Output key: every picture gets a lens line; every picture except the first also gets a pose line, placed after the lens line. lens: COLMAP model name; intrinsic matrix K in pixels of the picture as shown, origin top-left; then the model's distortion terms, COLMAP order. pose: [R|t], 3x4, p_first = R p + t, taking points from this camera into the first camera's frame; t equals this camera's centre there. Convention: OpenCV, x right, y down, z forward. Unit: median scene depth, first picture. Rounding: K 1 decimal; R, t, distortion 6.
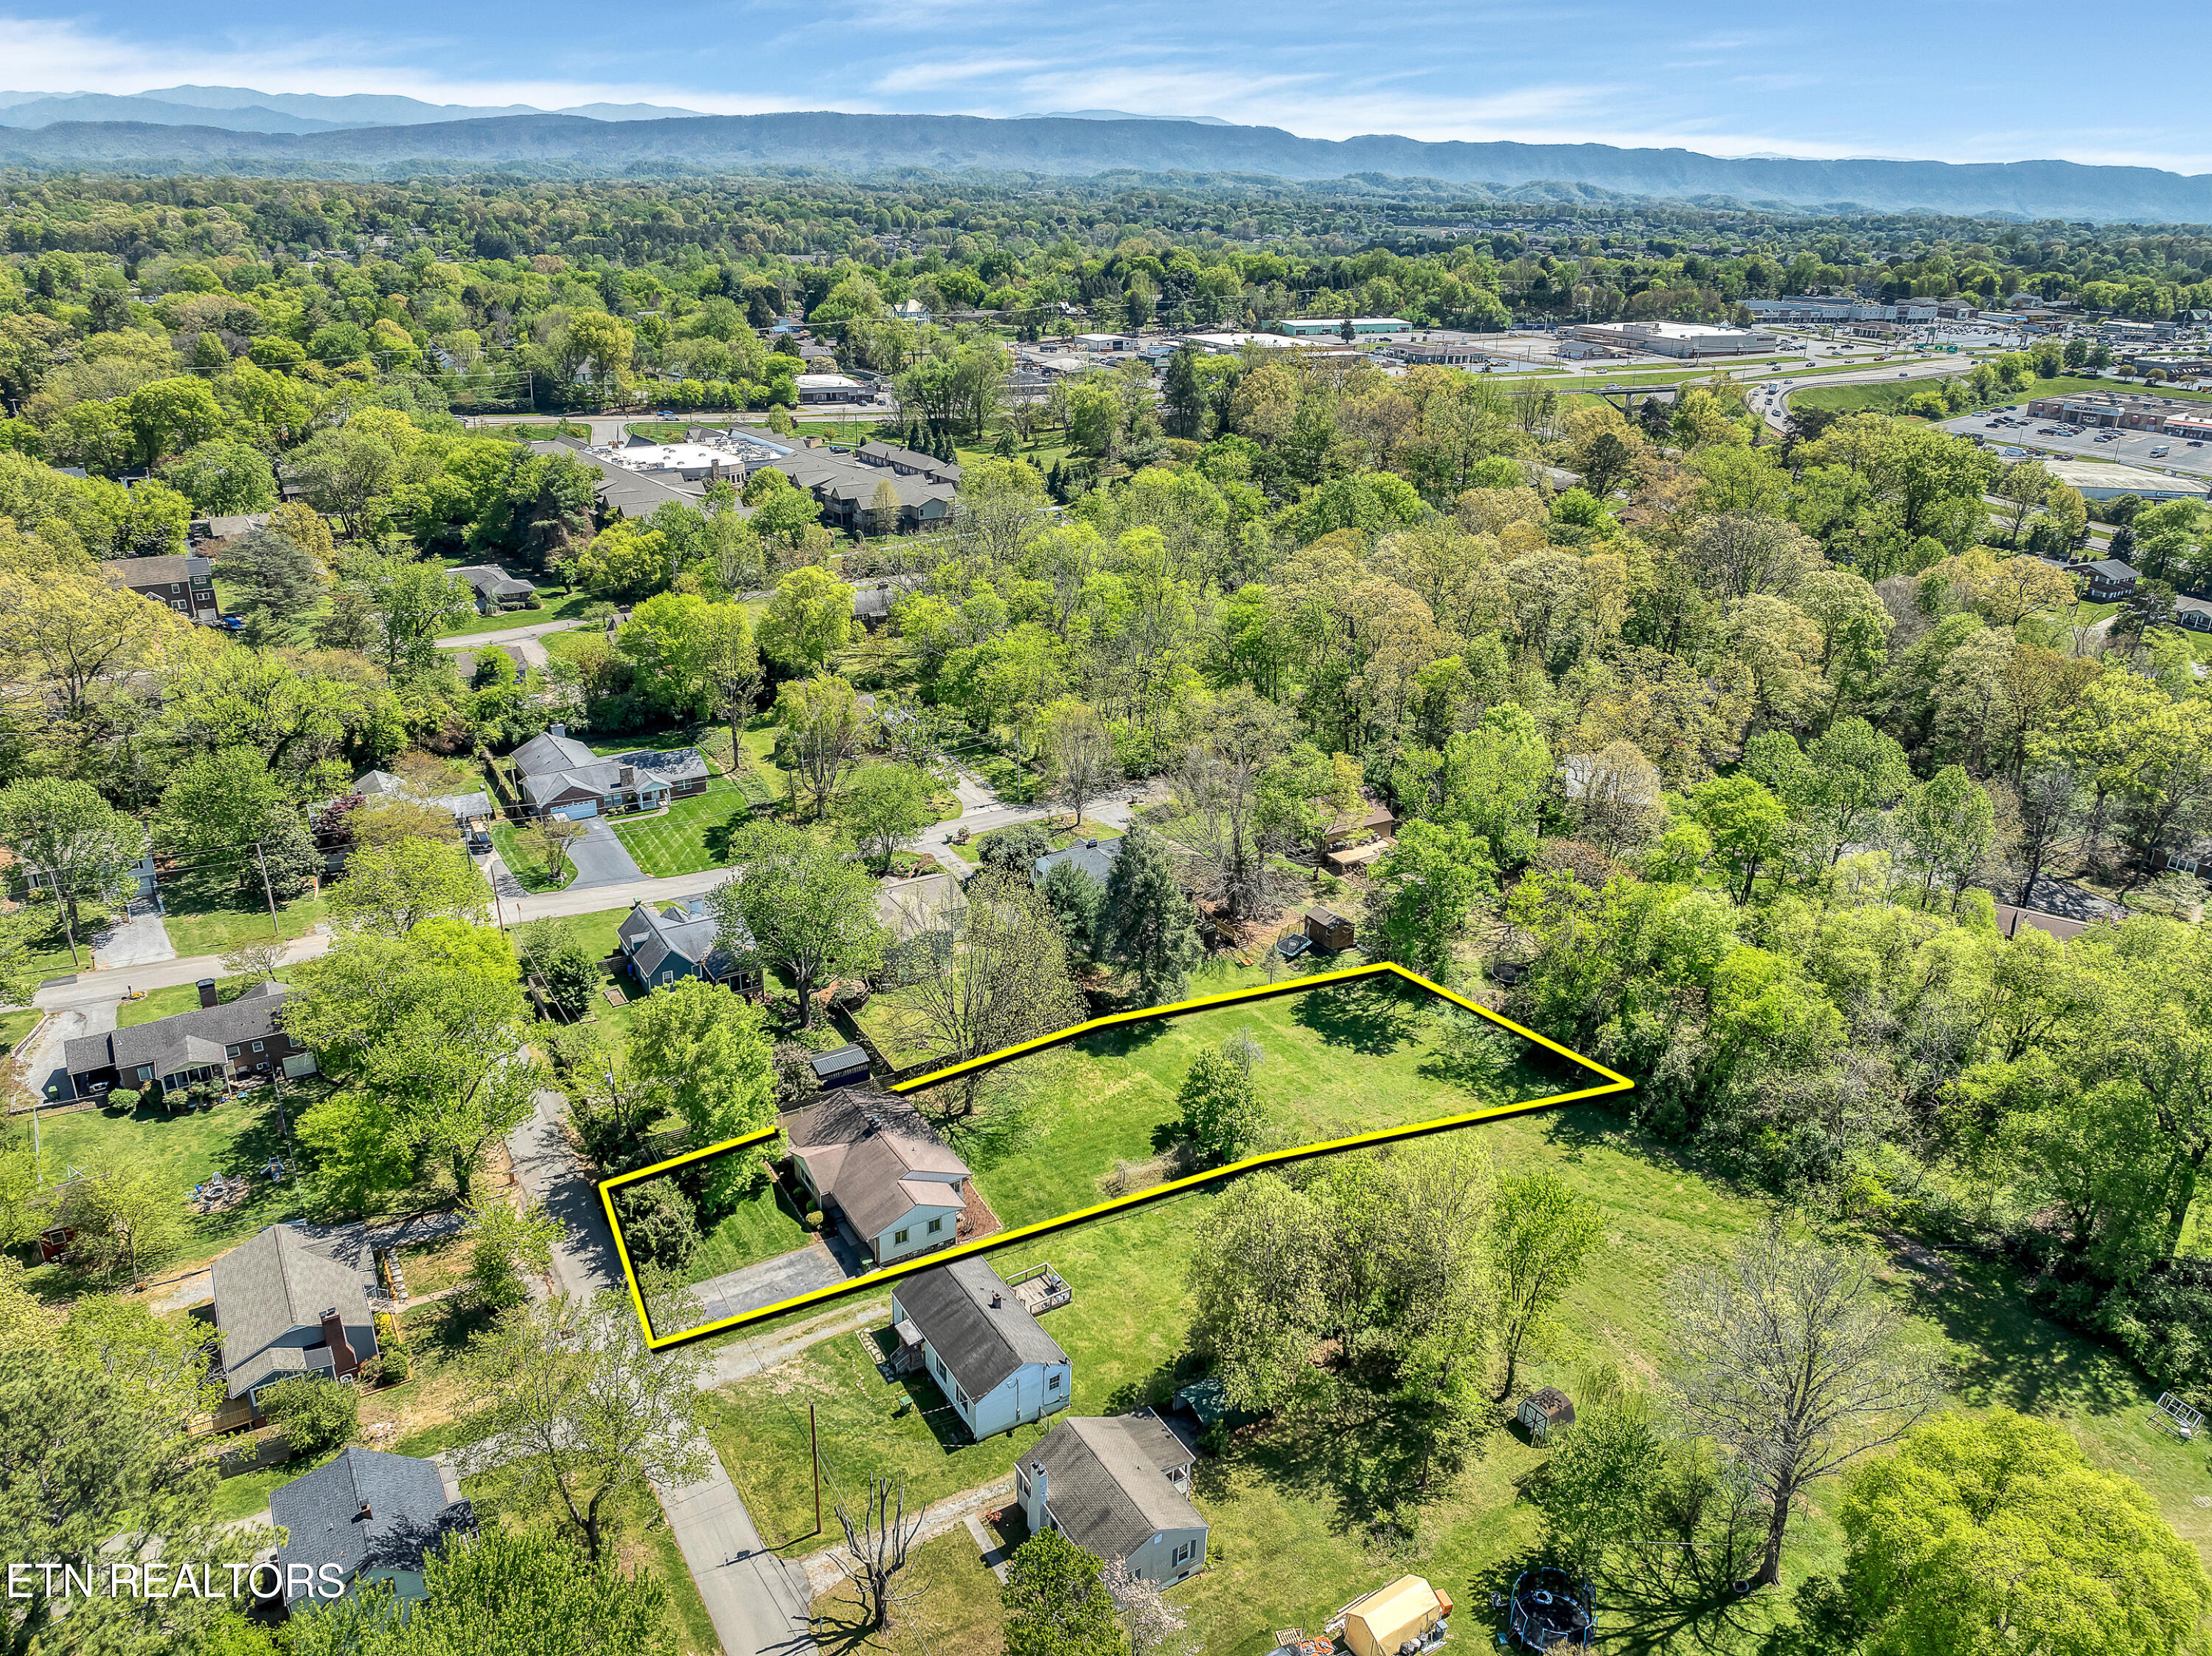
lens RADIAL K [[1562.6, 0, 1102.0], [0, 1562.6, 826.3], [0, 0, 1]] dist [-0.047697, 0.021867]
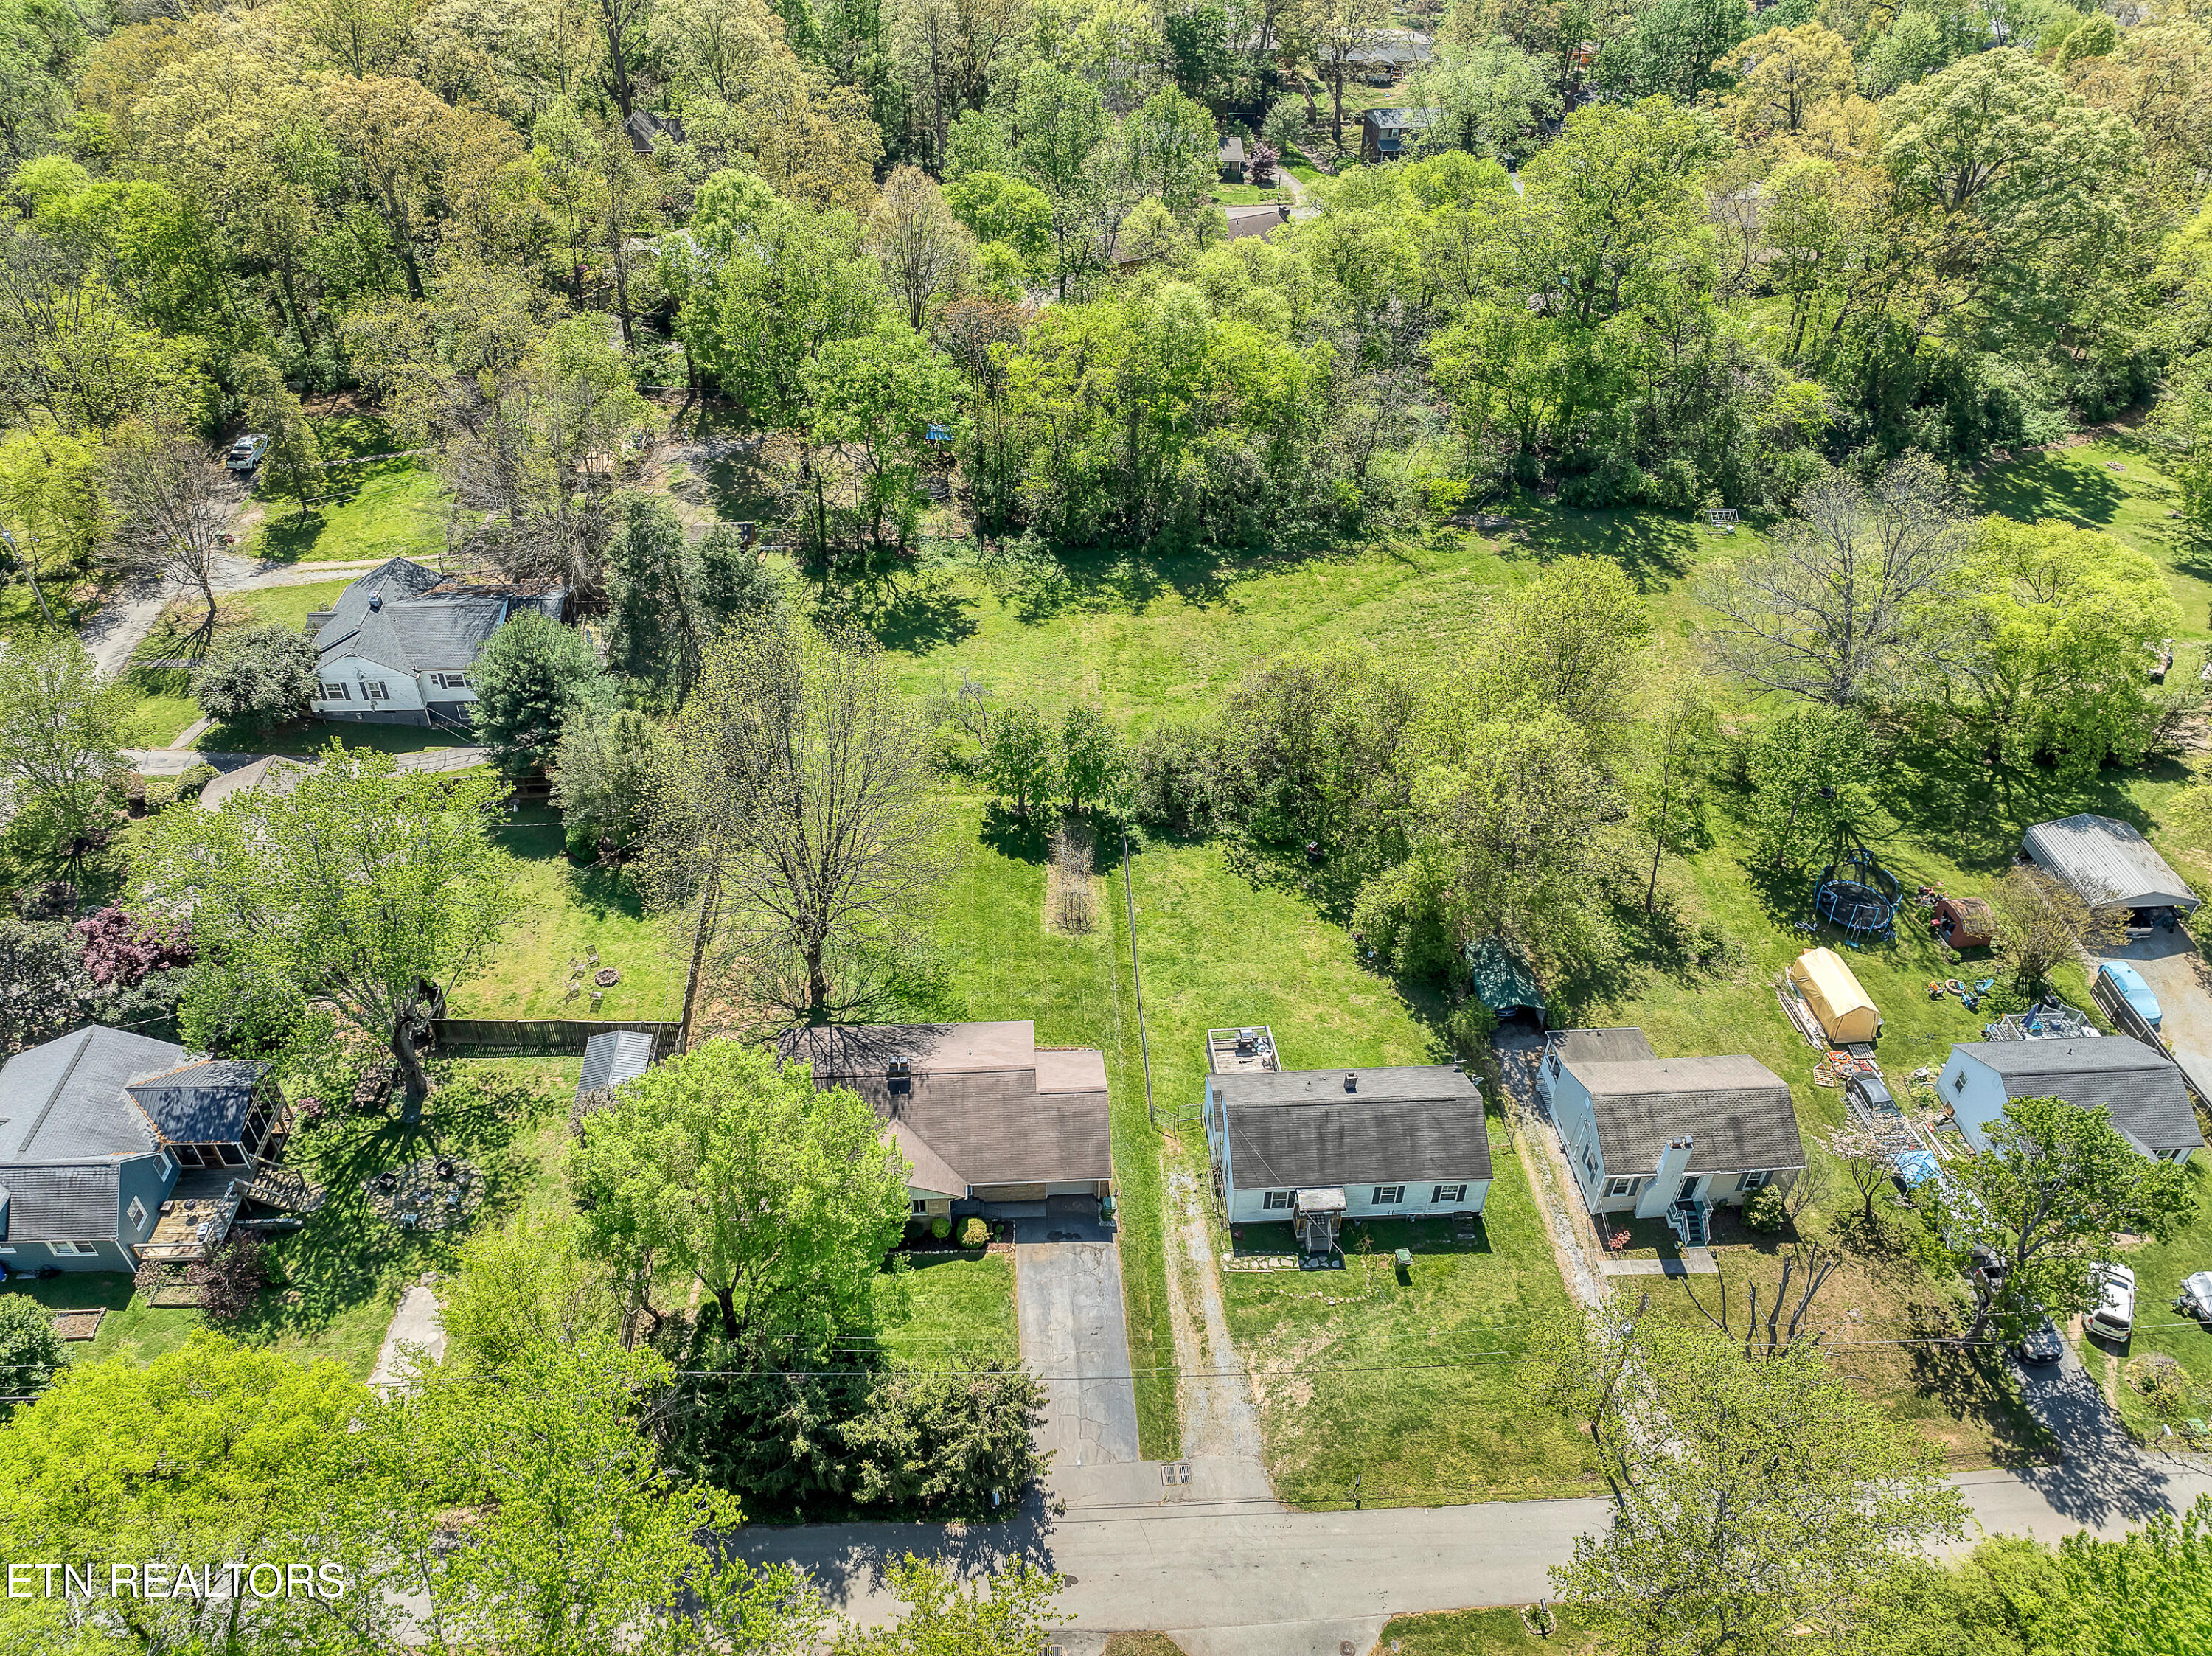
lens RADIAL K [[1562.6, 0, 1121.5], [0, 1562.6, 833.1], [0, 0, 1]] dist [-0.047697, 0.021867]
pose [[0.465020, -0.571019, 0.676530, -0.520076], [0.328841, 0.820919, 0.466857, -0.158423], [-0.821961, 0.005373, 0.569519, 0.641986]]
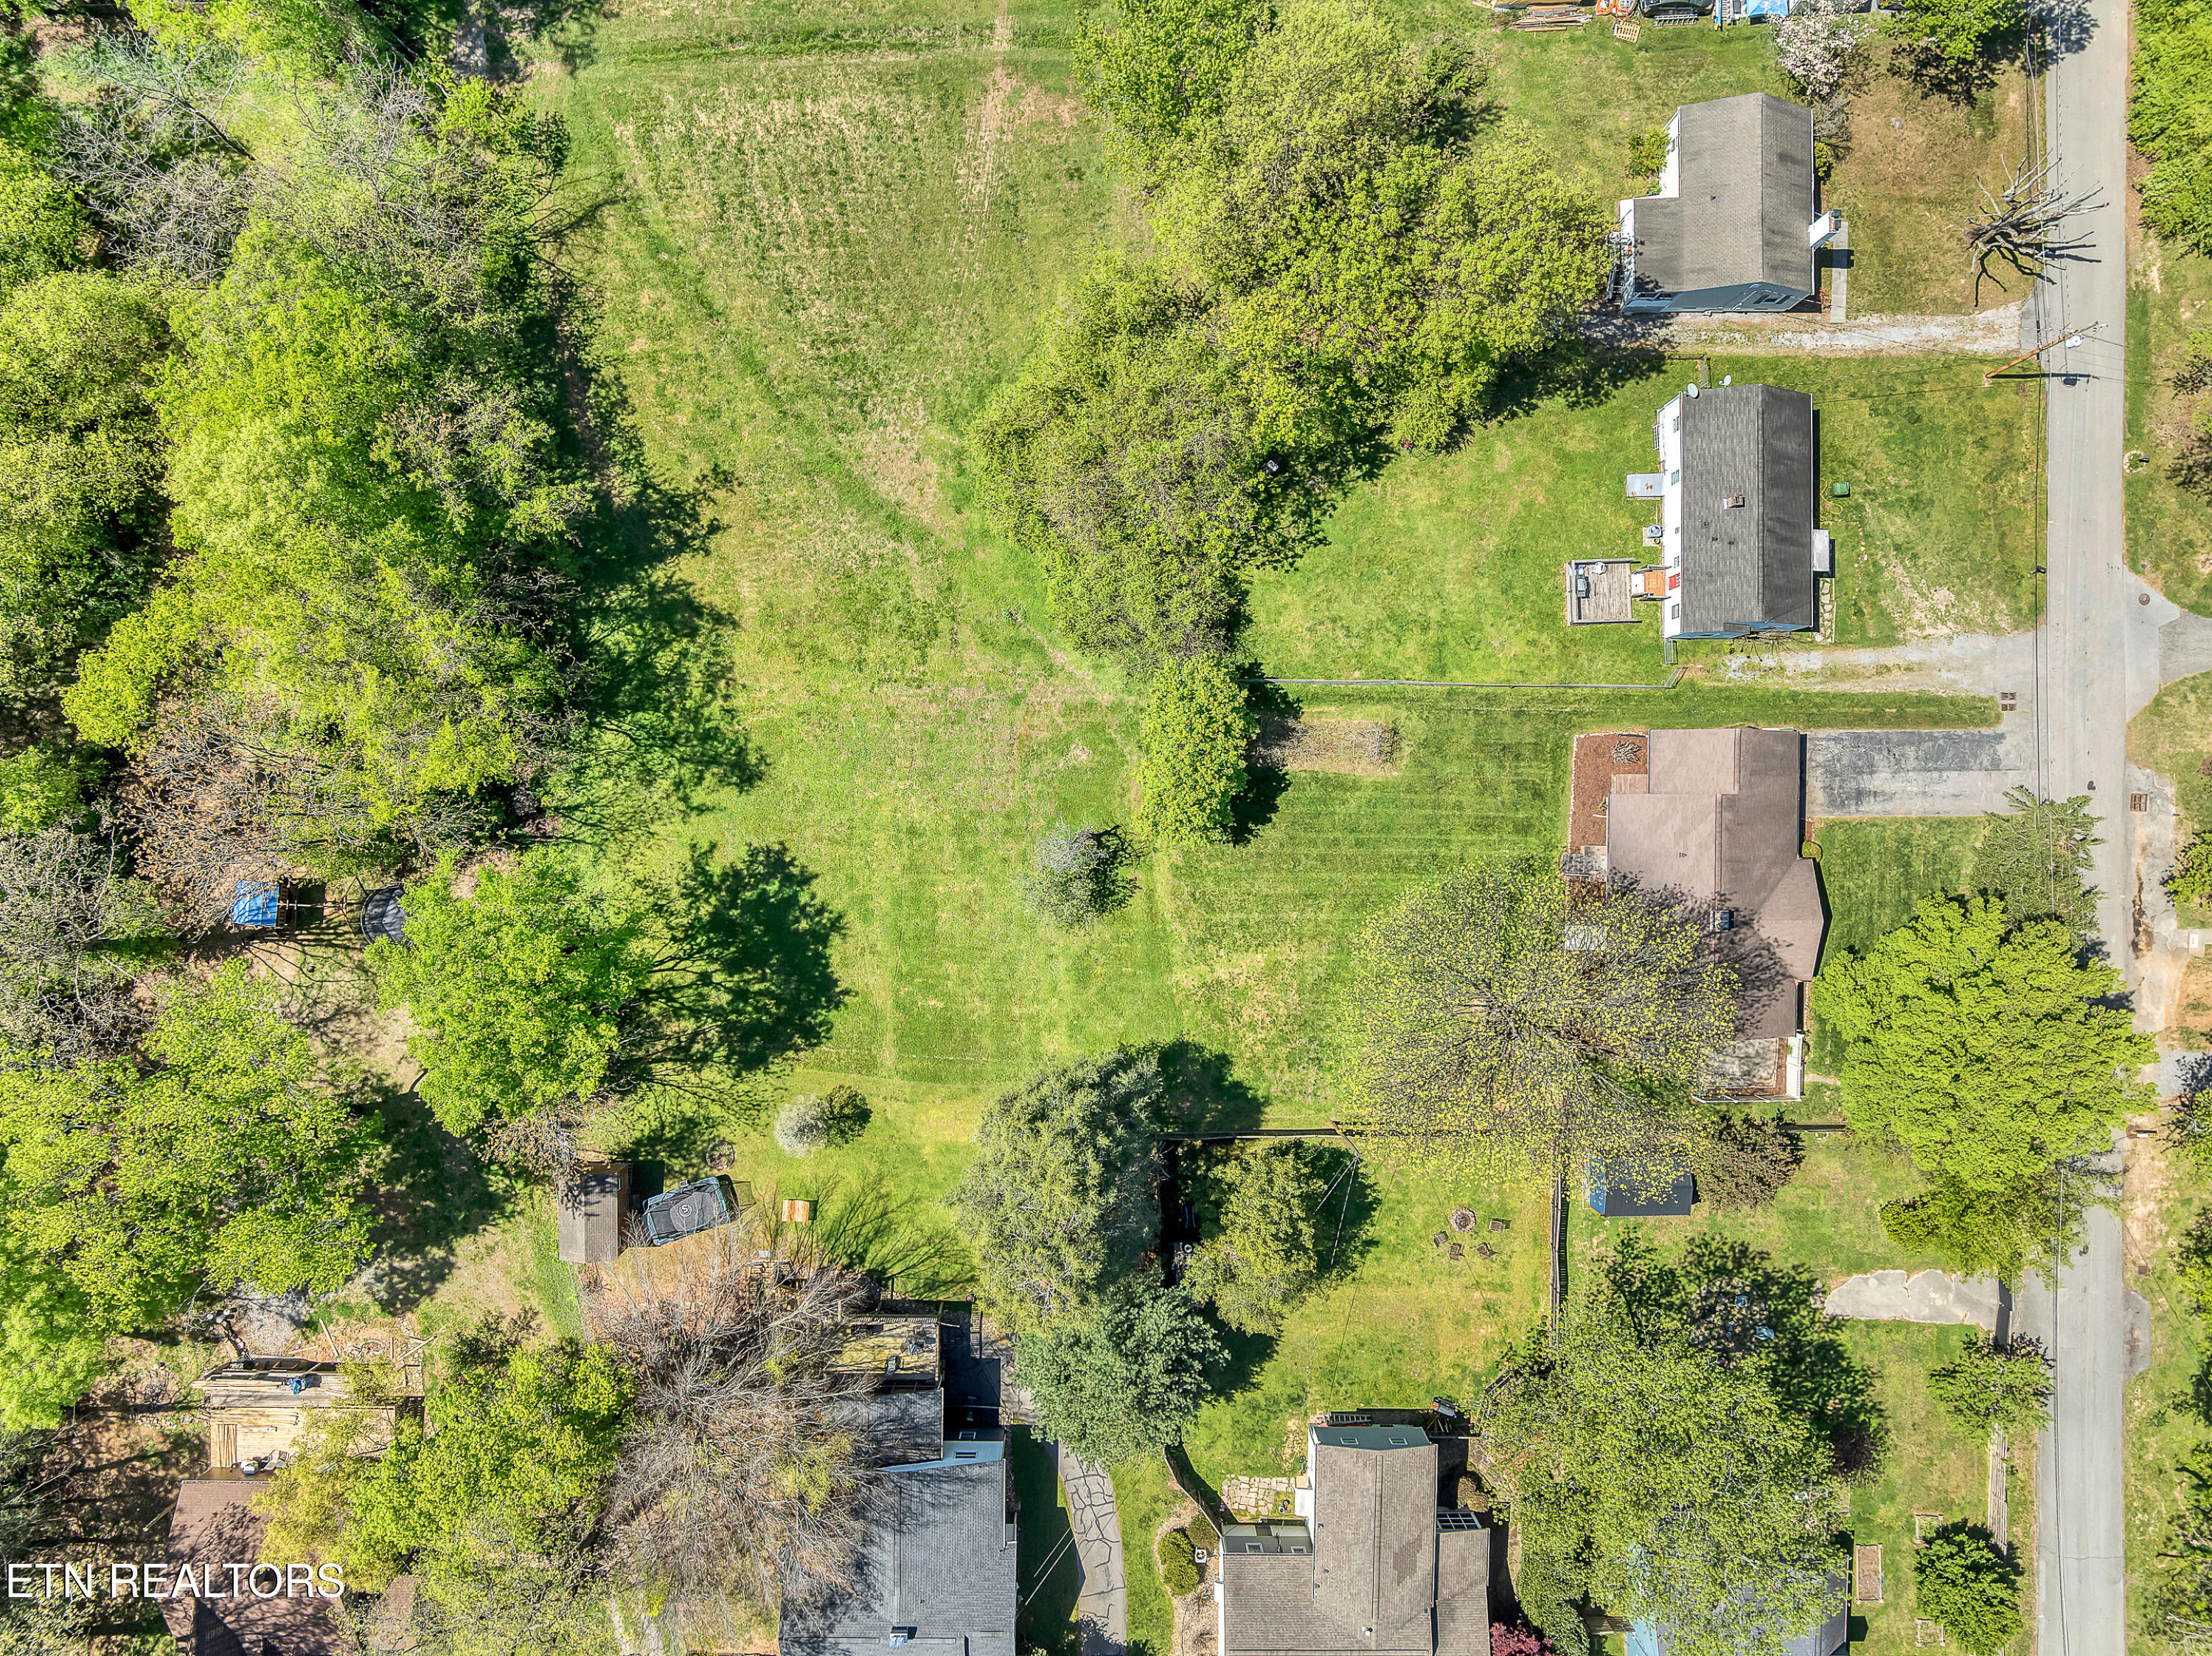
lens RADIAL K [[1562.6, 0, 1101.0], [0, 1562.6, 826.9], [0, 0, 1]] dist [-0.047697, 0.021867]
pose [[-0.846924, -0.529981, -0.042883, 0.142220], [0.168409, -0.343870, 0.923792, -0.499187], [-0.504339, 0.775160, 0.380485, 0.947056]]
